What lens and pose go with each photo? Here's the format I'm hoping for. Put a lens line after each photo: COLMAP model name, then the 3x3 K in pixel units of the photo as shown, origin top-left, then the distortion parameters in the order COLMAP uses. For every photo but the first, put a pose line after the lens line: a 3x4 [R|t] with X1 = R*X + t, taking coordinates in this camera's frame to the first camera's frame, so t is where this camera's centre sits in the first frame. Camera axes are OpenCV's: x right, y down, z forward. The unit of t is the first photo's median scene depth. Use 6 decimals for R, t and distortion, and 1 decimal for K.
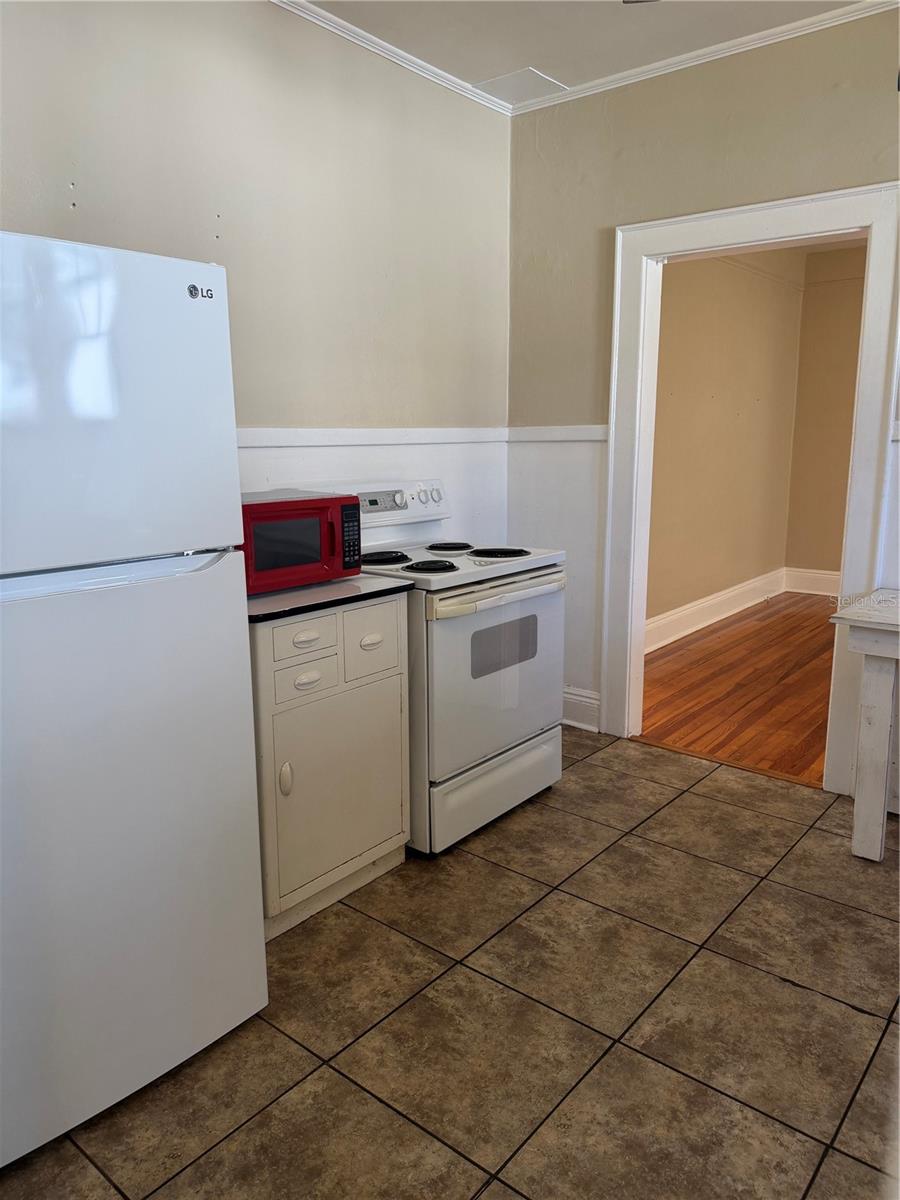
lens RADIAL K [[854.7, 0, 441.2], [0, 854.7, 602.9], [0, 0, 1]] dist [0.075298, -0.069350]
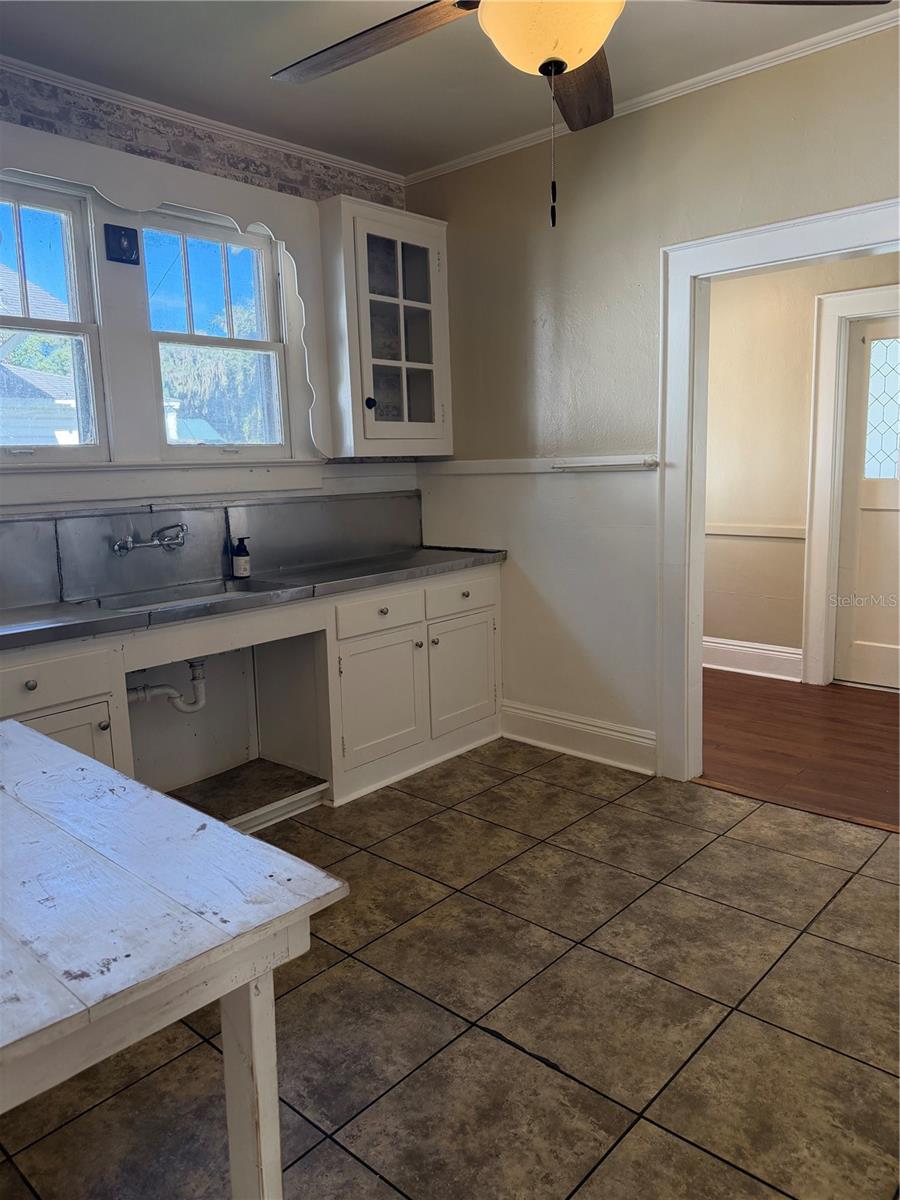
lens RADIAL K [[854.7, 0, 441.2], [0, 854.7, 602.9], [0, 0, 1]] dist [0.075298, -0.069350]
pose [[-0.998727, 0.021611, 0.045585, 0.486009], [0.035961, 0.938700, 0.342855, -0.351027], [-0.035381, 0.344058, -0.938282, 1.775271]]
